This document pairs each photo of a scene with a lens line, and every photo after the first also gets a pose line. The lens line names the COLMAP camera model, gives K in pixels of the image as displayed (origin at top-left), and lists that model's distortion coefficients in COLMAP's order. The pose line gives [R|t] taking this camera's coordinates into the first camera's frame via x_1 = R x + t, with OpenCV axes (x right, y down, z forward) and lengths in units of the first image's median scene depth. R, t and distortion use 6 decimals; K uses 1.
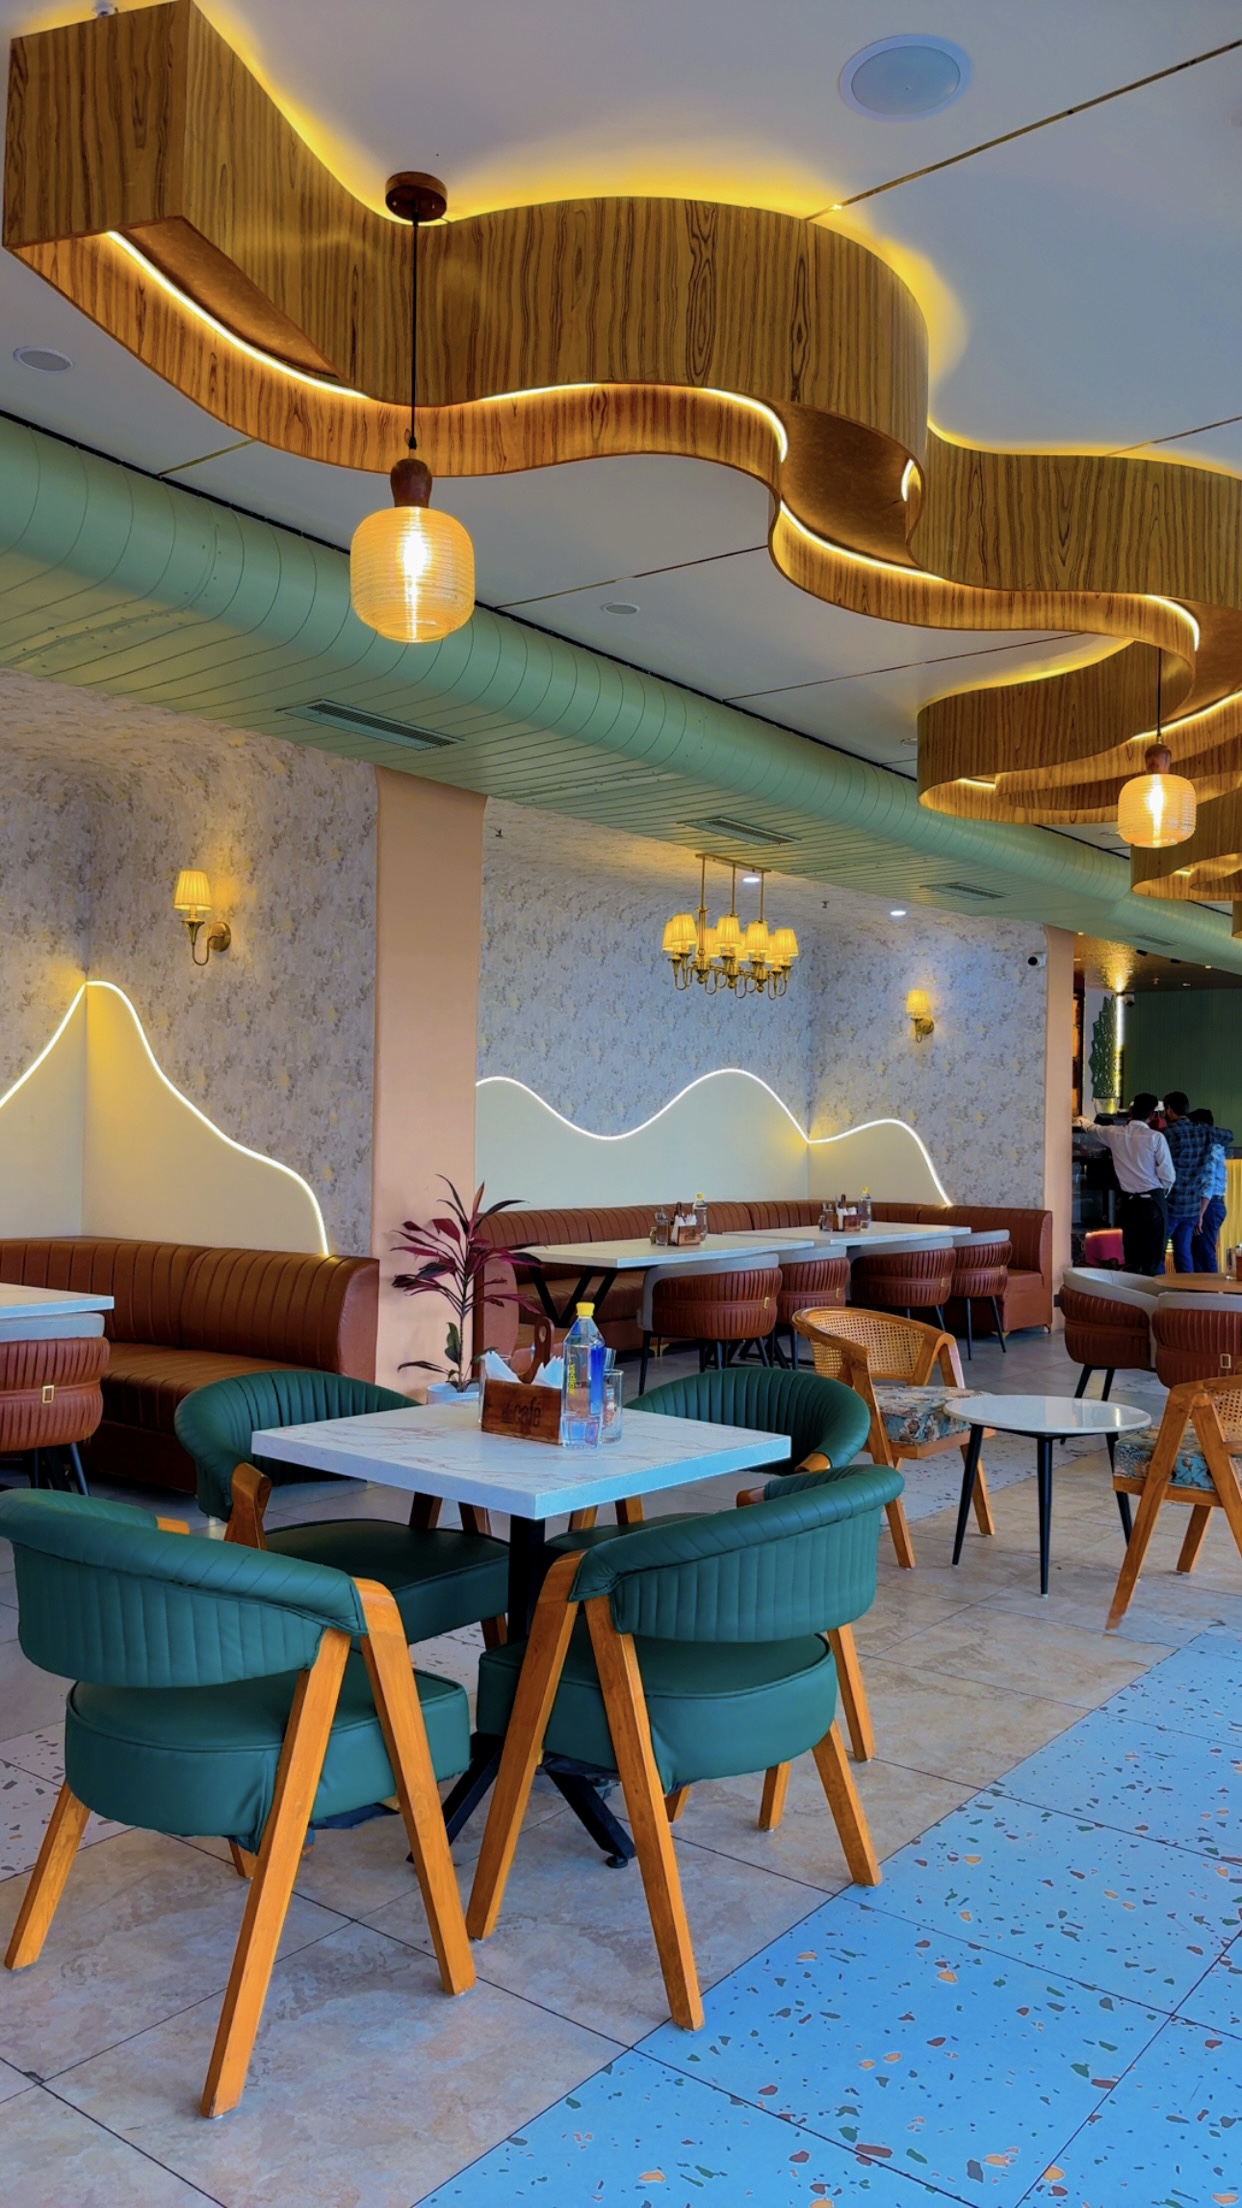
lens RADIAL K [[1582.4, 0, 617.7], [0, 1582.4, 1105.8], [0, 0, 1]] dist [0.006654, -0.003656]
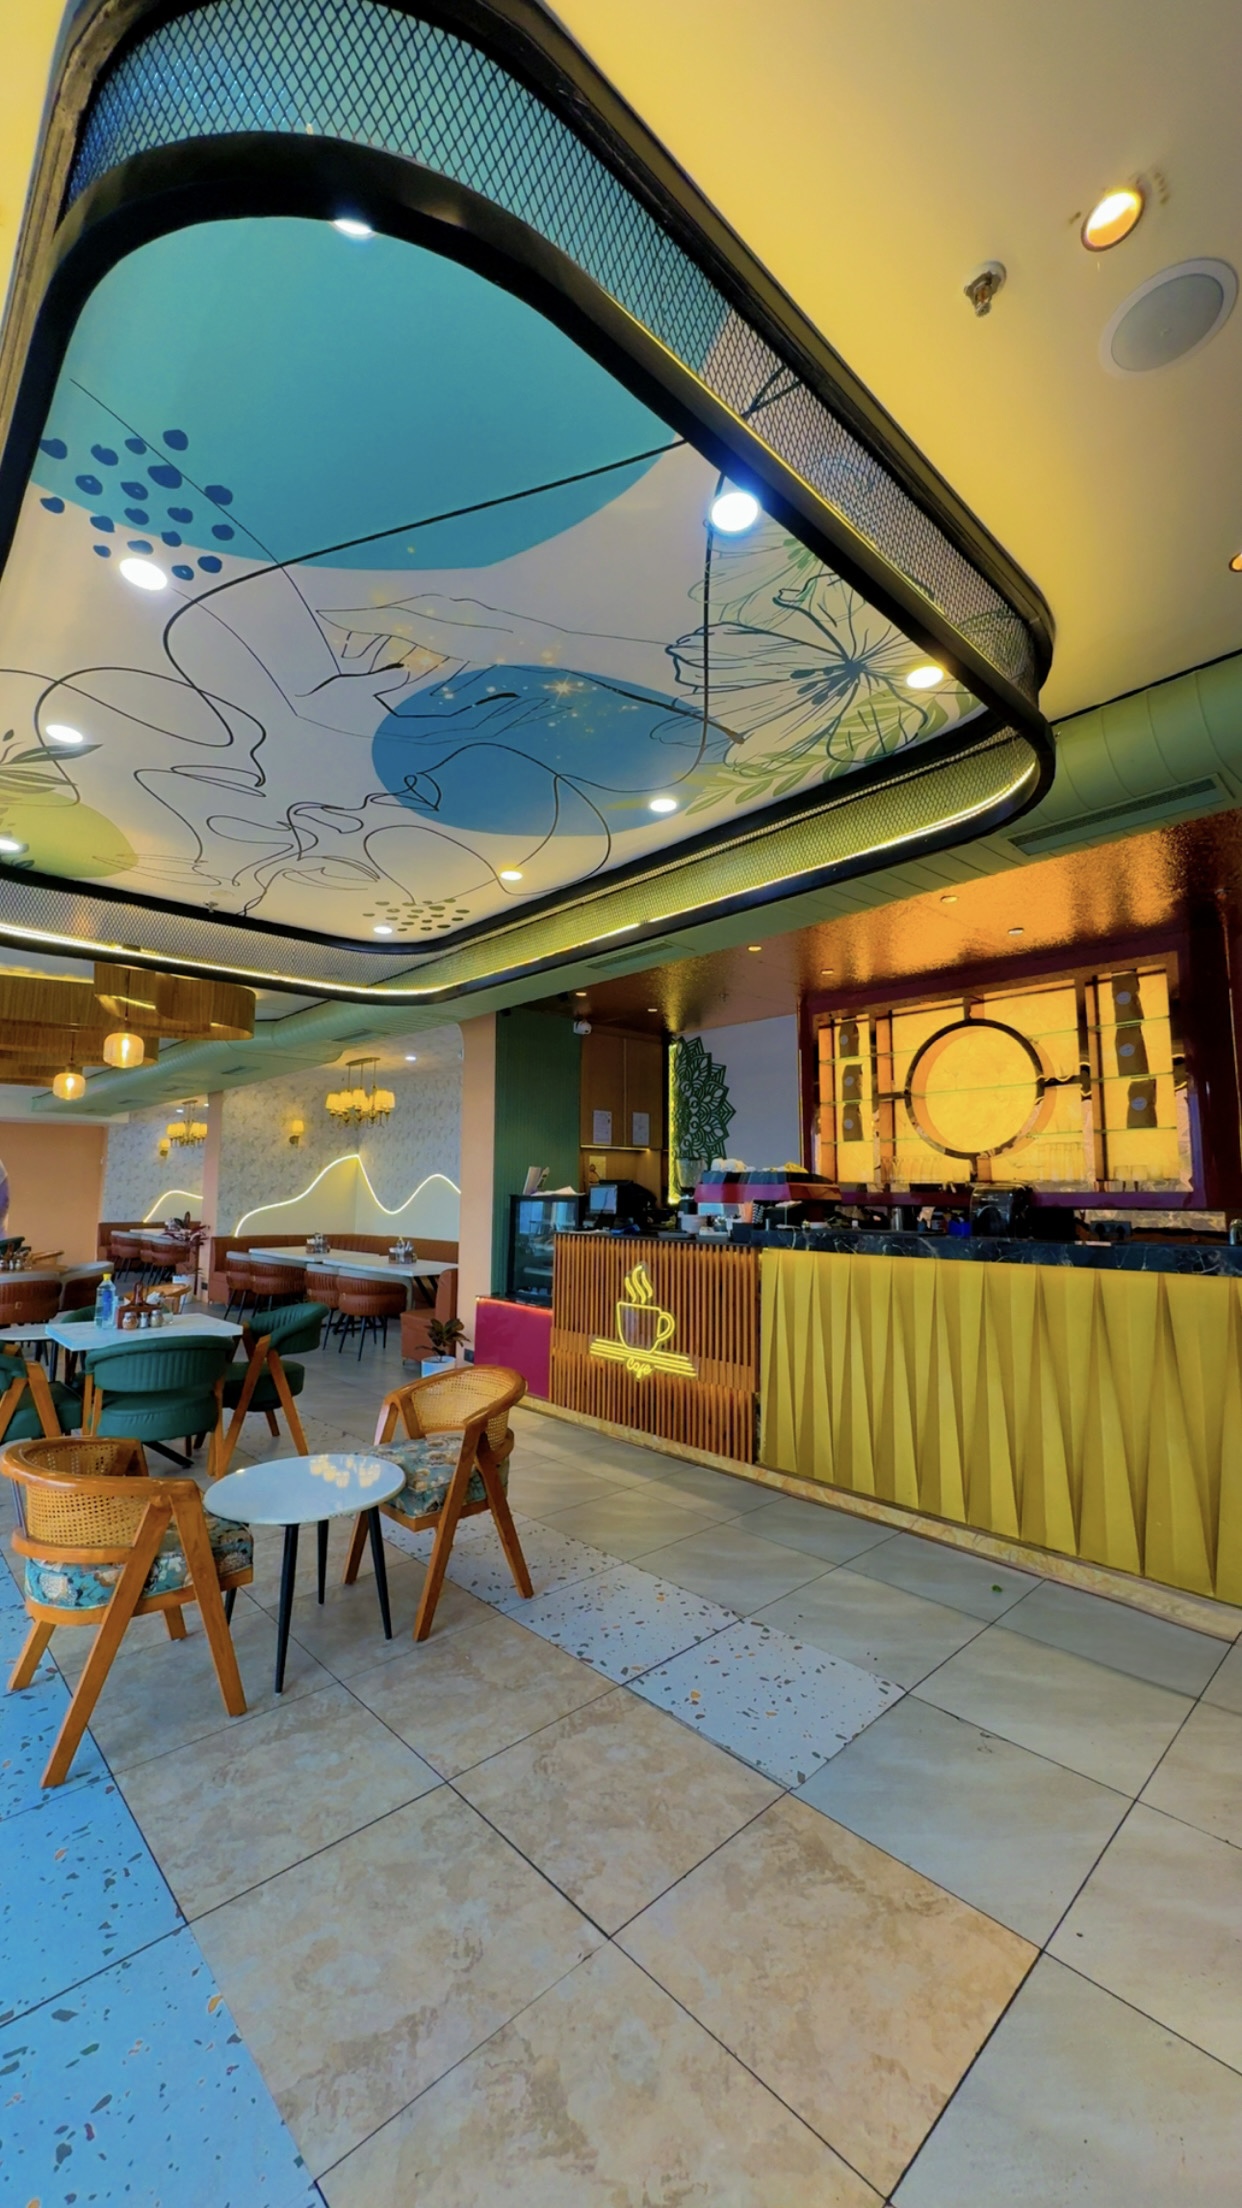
lens RADIAL K [[846.7, 0, 623.4], [0, 846.7, 1105.9], [0, 0, 1]] dist [-0.002218, 0.000881]
pose [[-0.141463, -0.111809, -0.983609, 1.958014], [0.007673, 0.993448, -0.114031, 0.041965], [0.989914, -0.023678, -0.139678, 2.722530]]
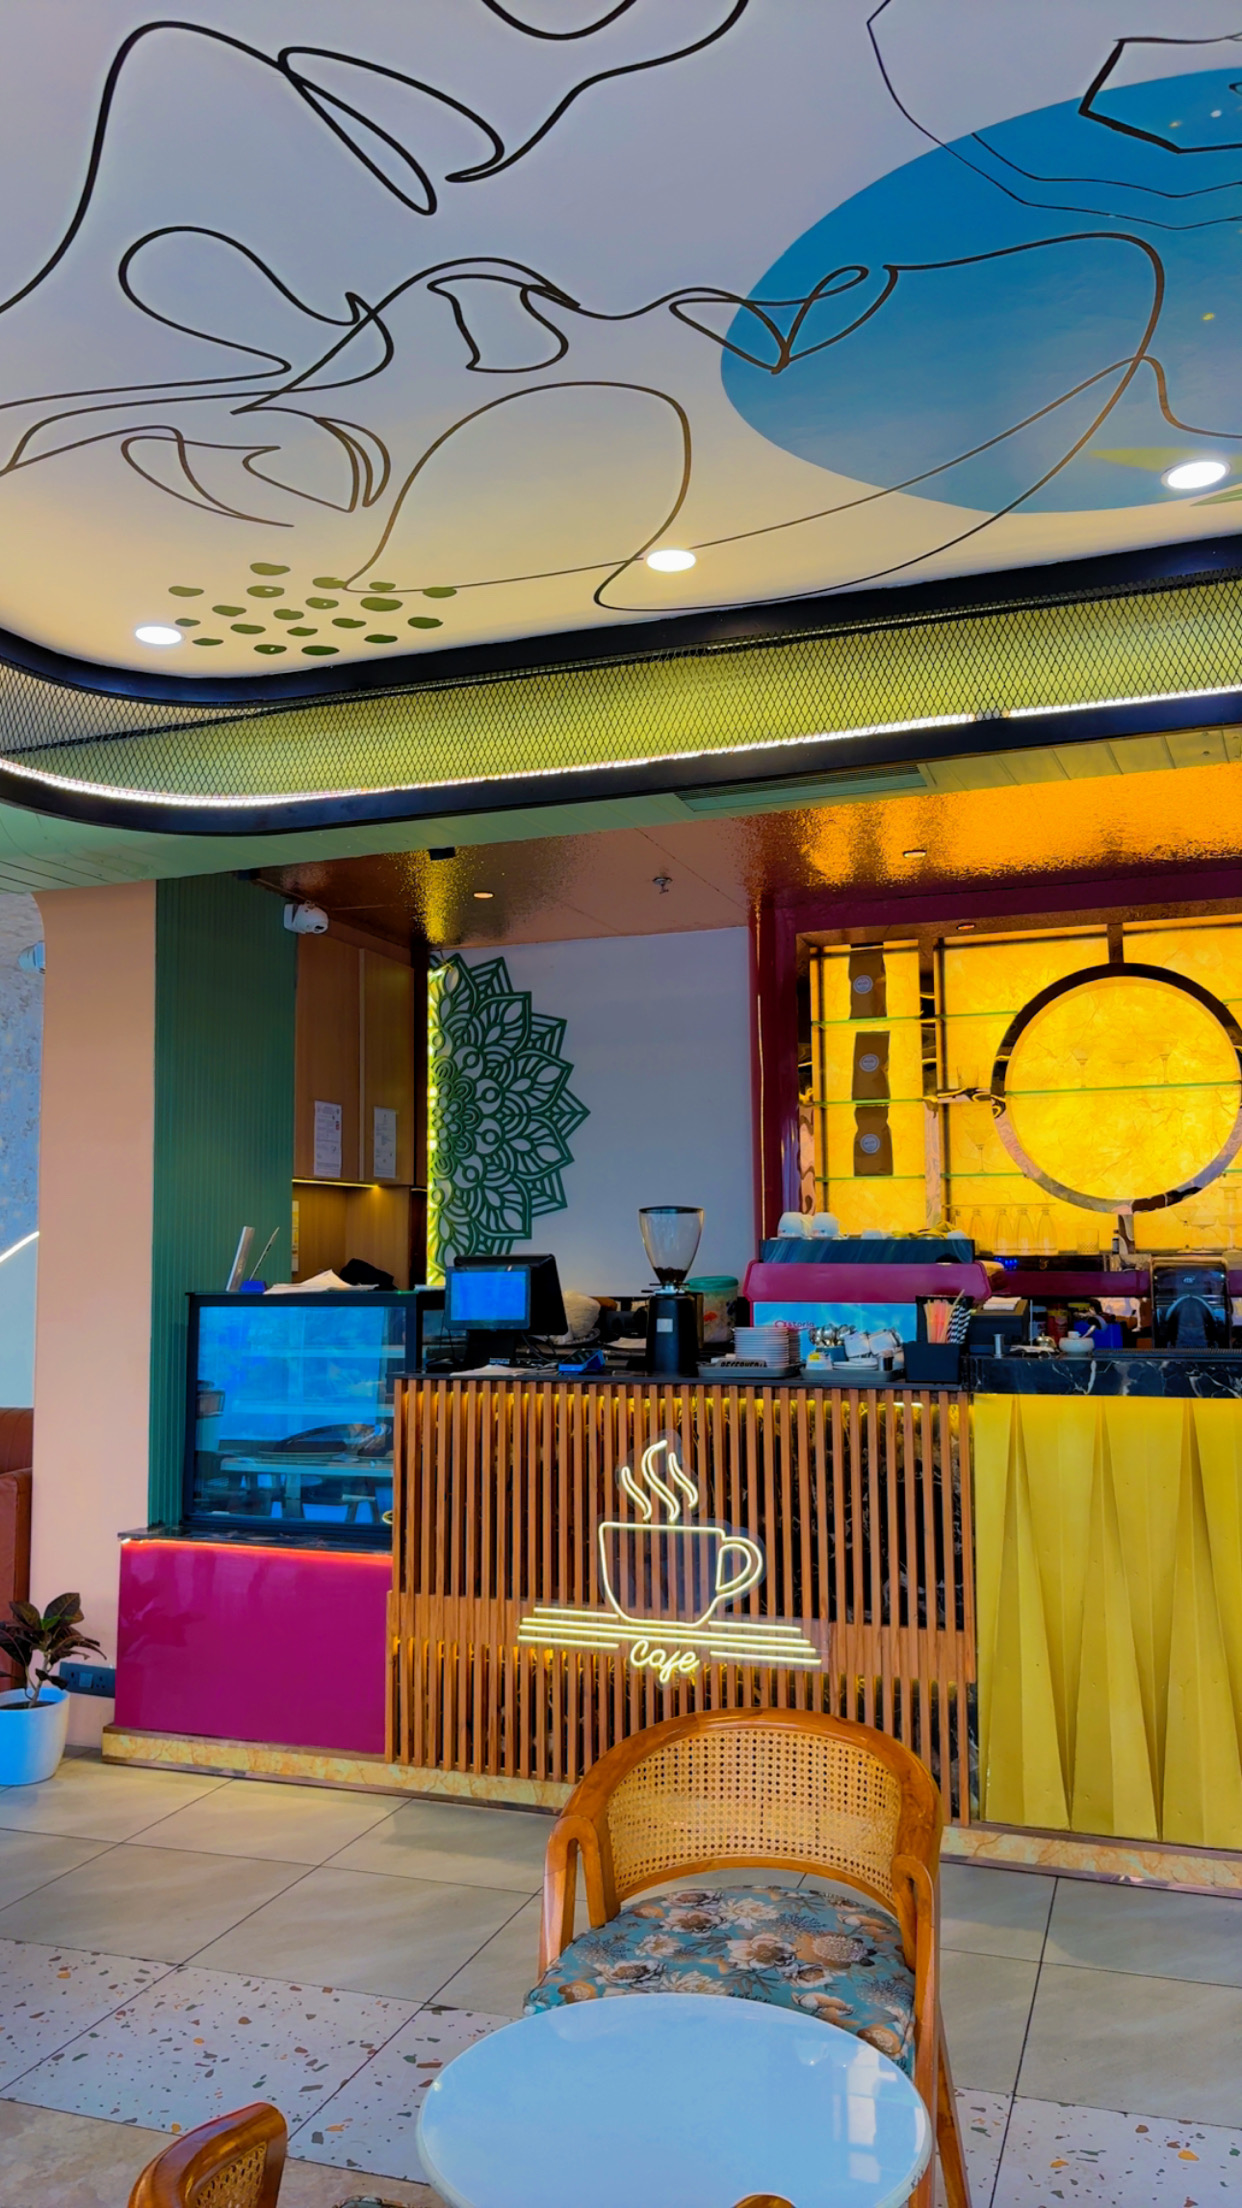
lens RADIAL K [[1606.2, 0, 635.2], [0, 1606.2, 1112.9], [0, 0, 1]] dist [0.027161, -0.039529]
pose [[0.330408, -0.098911, -0.938641, 1.797743], [0.026257, 0.995072, -0.095615, 0.019154], [0.943473, 0.006946, 0.331377, 2.280978]]
